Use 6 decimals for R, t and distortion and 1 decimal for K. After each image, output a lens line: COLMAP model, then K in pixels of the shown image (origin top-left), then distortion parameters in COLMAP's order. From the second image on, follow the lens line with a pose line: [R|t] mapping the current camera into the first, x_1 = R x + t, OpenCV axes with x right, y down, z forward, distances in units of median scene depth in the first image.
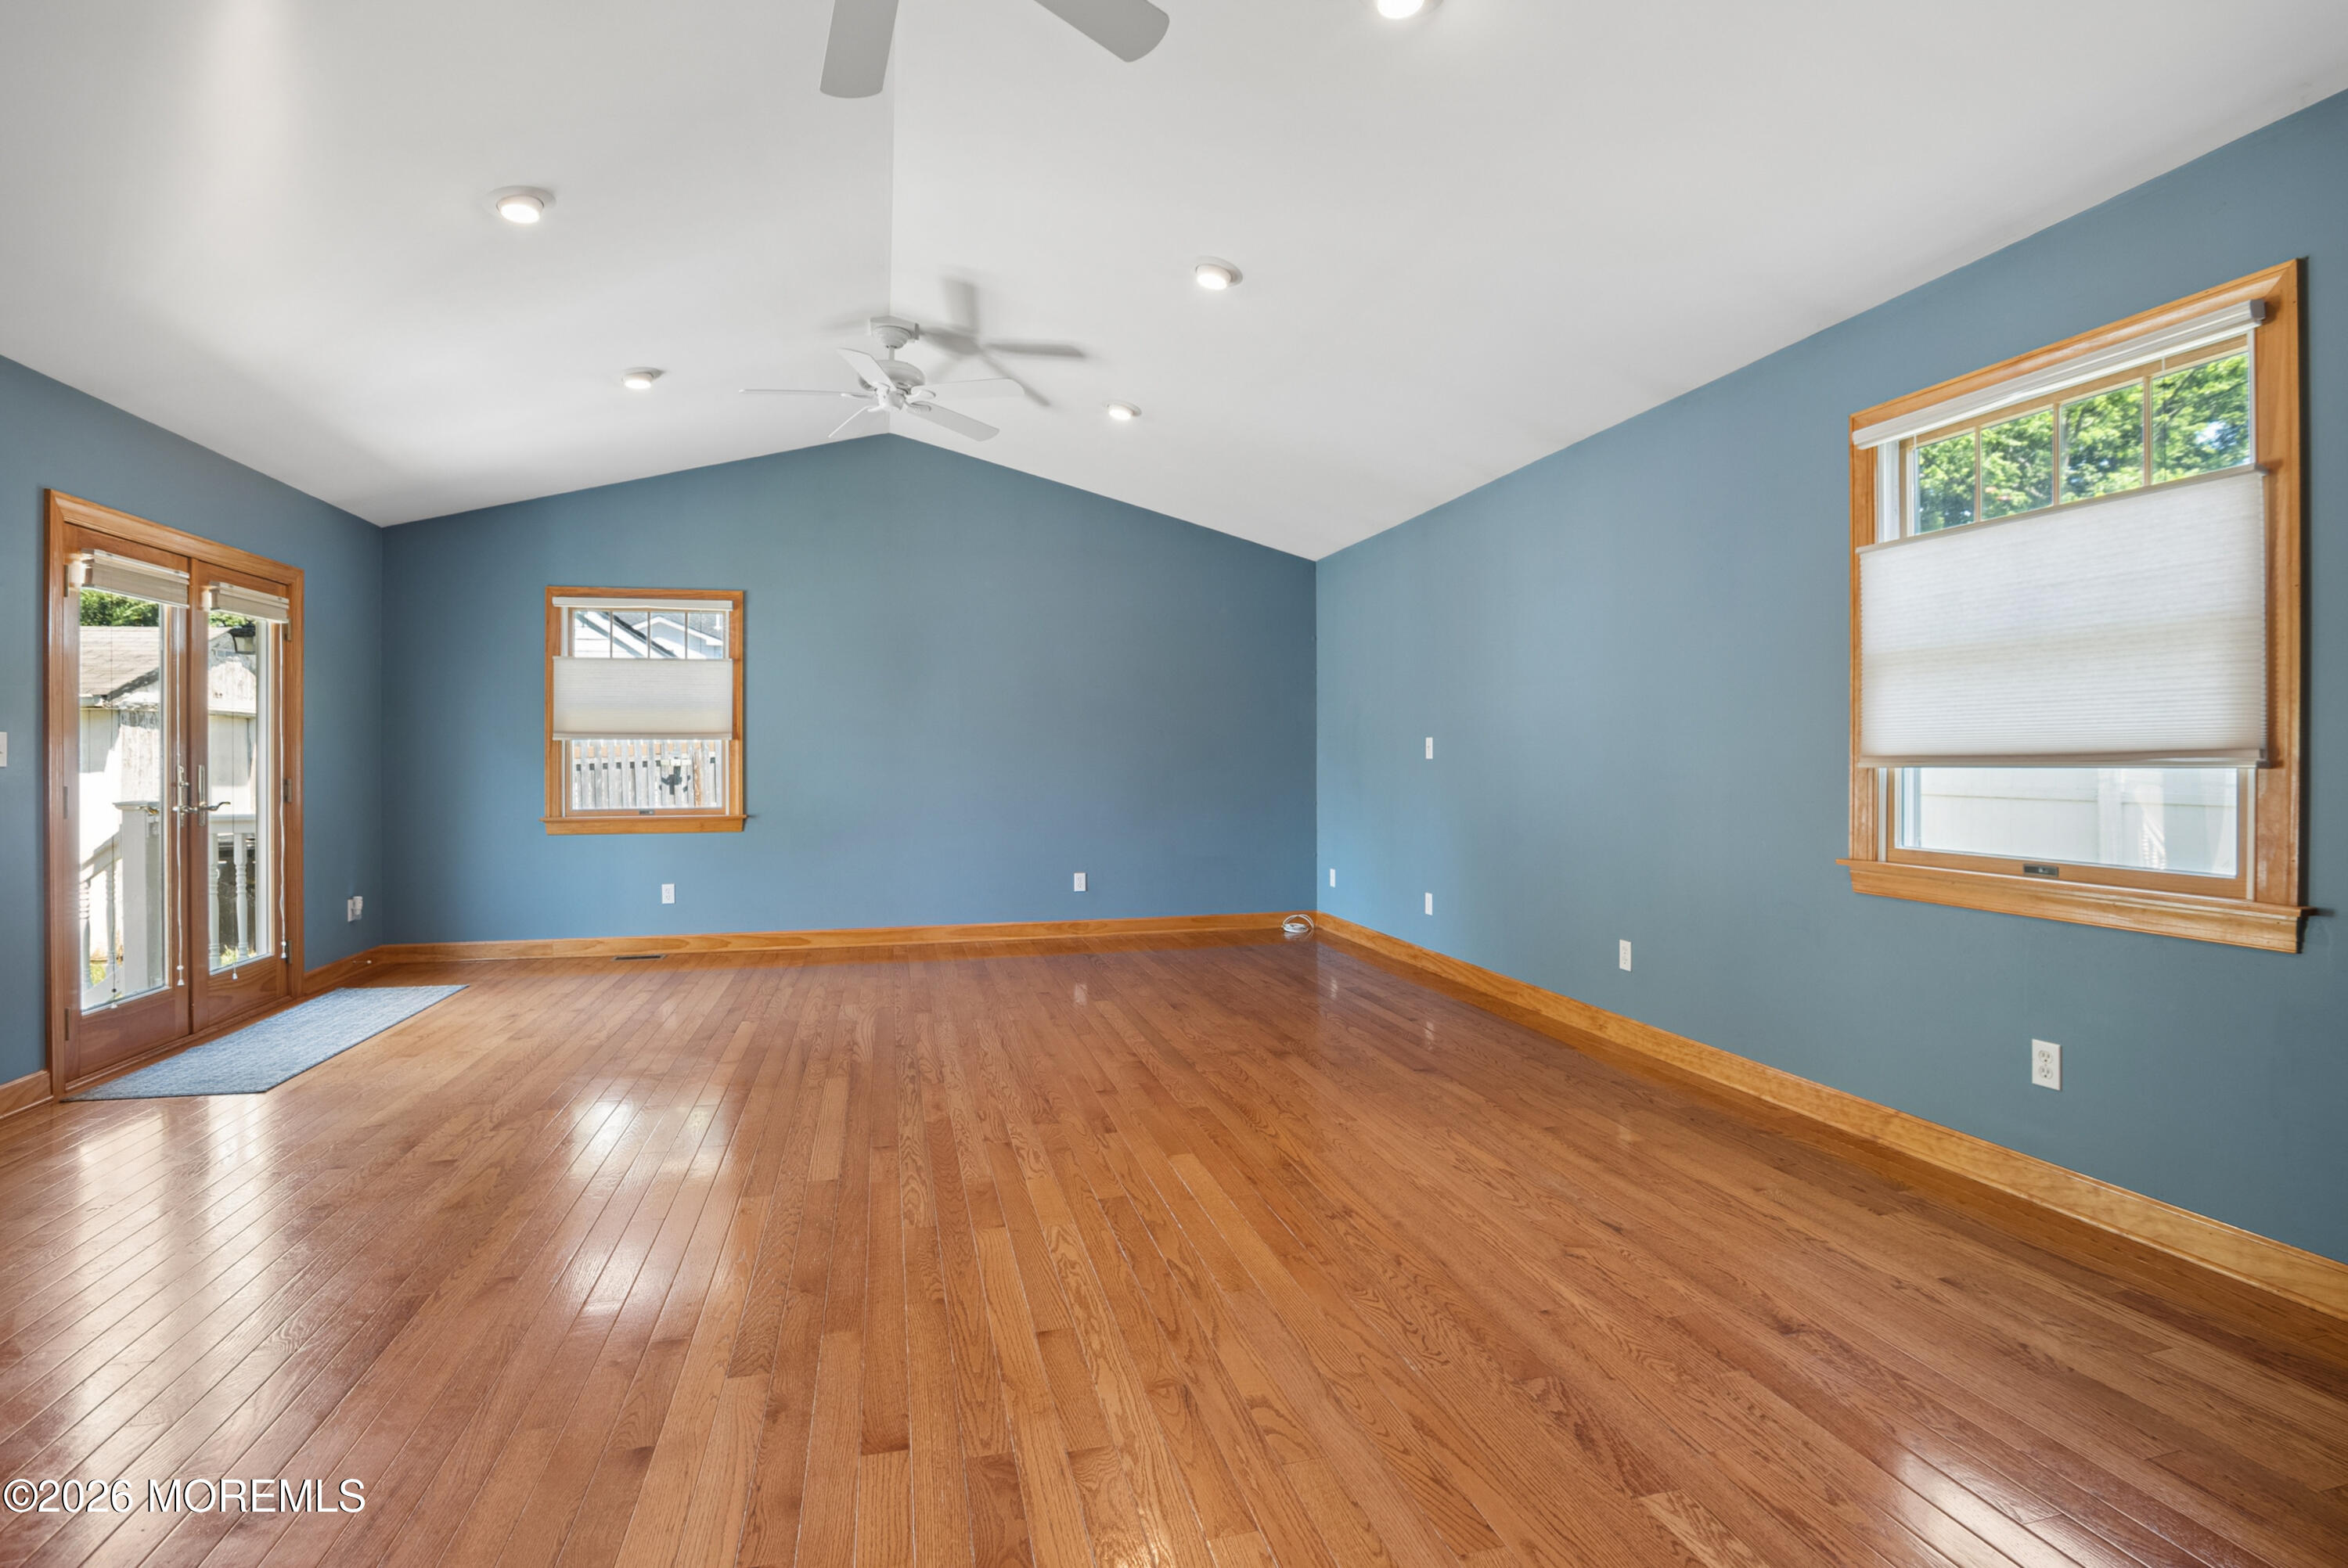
lens RADIAL K [[1085.7, 0, 1177.2], [0, 1085.7, 763.6], [0, 0, 1]] dist [-0.043356, 0.006199]
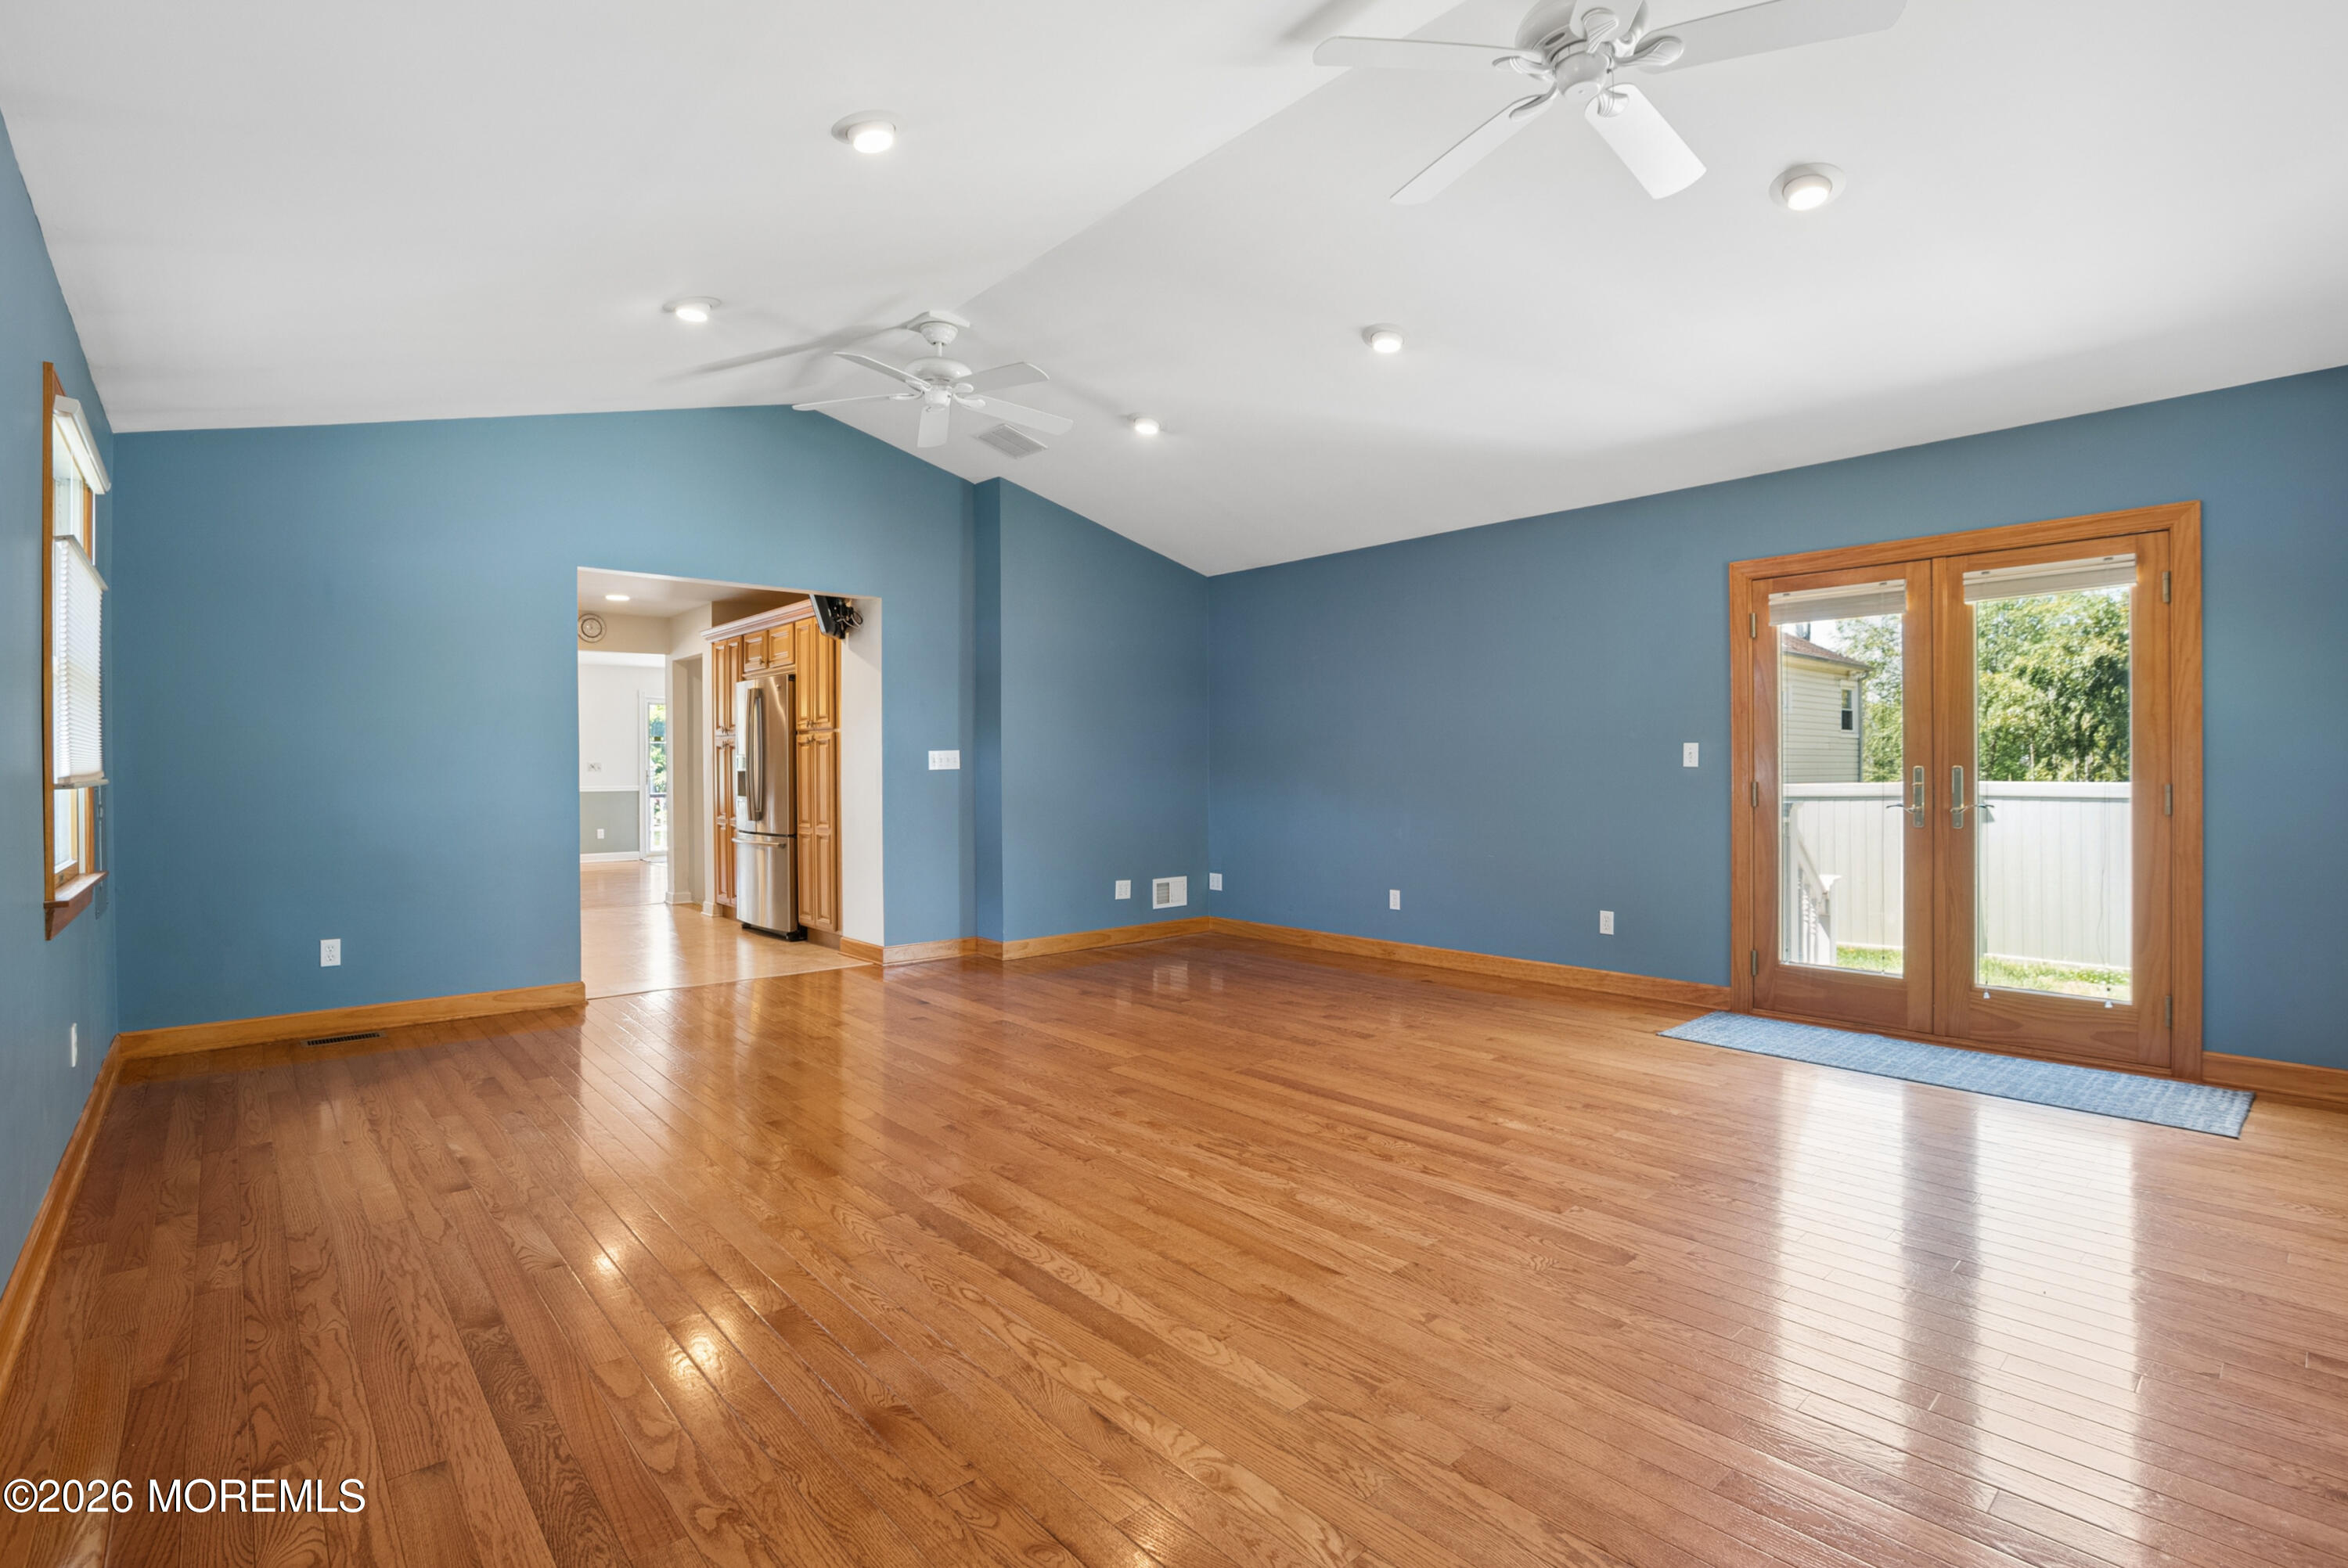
lens RADIAL K [[1085.7, 0, 1176.1], [0, 1085.7, 766.4], [0, 0, 1]] dist [-0.043356, 0.006199]
pose [[-0.892366, 0.013422, -0.451114, 0.198162], [0.008492, 0.999880, 0.012952, -0.017951], [0.451233, 0.007727, -0.892373, 1.942489]]
